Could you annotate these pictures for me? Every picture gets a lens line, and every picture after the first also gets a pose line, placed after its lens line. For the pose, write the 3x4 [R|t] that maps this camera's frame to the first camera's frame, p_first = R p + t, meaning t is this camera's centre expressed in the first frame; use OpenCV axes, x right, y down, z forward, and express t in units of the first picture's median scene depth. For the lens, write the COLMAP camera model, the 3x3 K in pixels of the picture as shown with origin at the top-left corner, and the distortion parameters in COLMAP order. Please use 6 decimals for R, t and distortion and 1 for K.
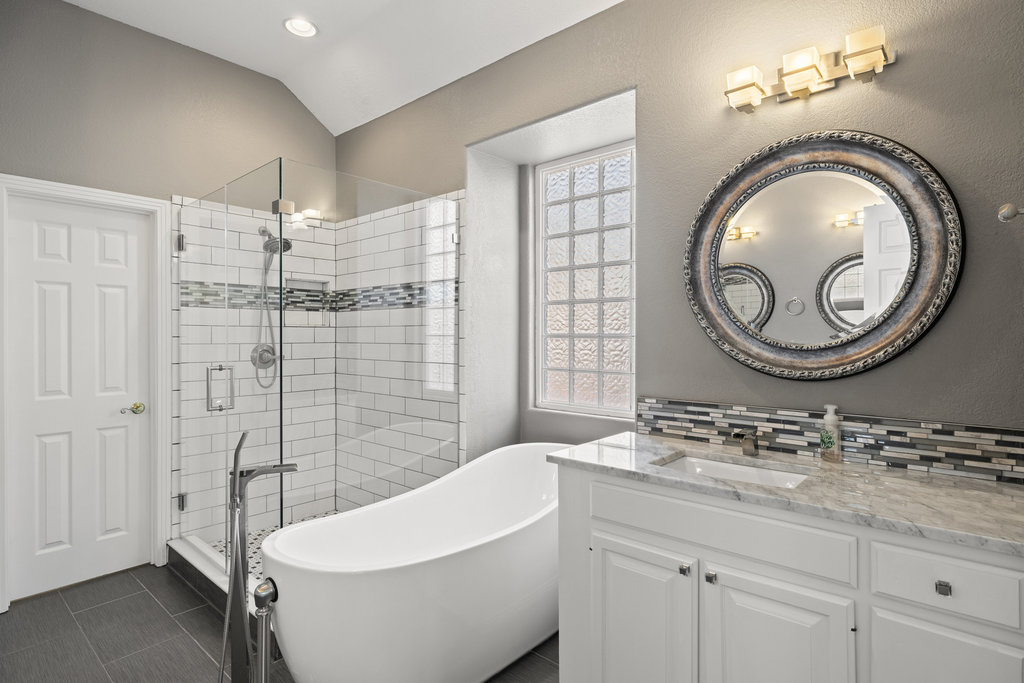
lens RADIAL K [[522.9, 0, 516.9], [0, 522.9, 337.1], [0, 0, 1]] dist [-0.001237, -0.000357]
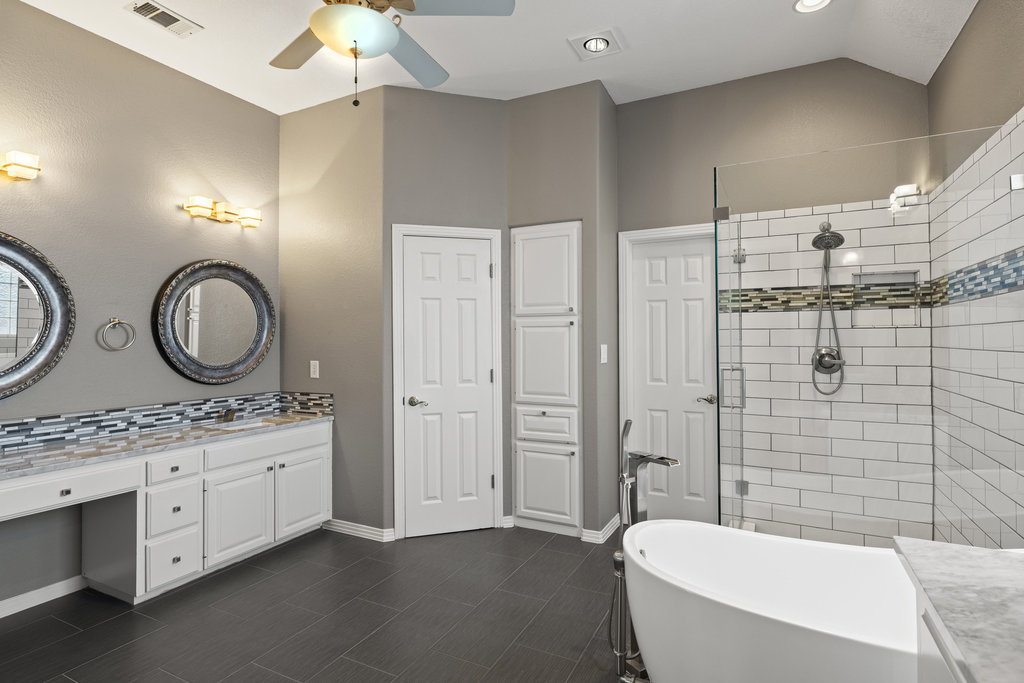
lens RADIAL K [[522.9, 0, 516.9], [0, 522.9, 337.1], [0, 0, 1]] dist [-0.001237, -0.000357]
pose [[0.250679, -0.003831, -0.968063, 0.286695], [0.000914, 0.999993, -0.003720, -0.002286], [0.968070, 0.000048, 0.250681, 0.233812]]
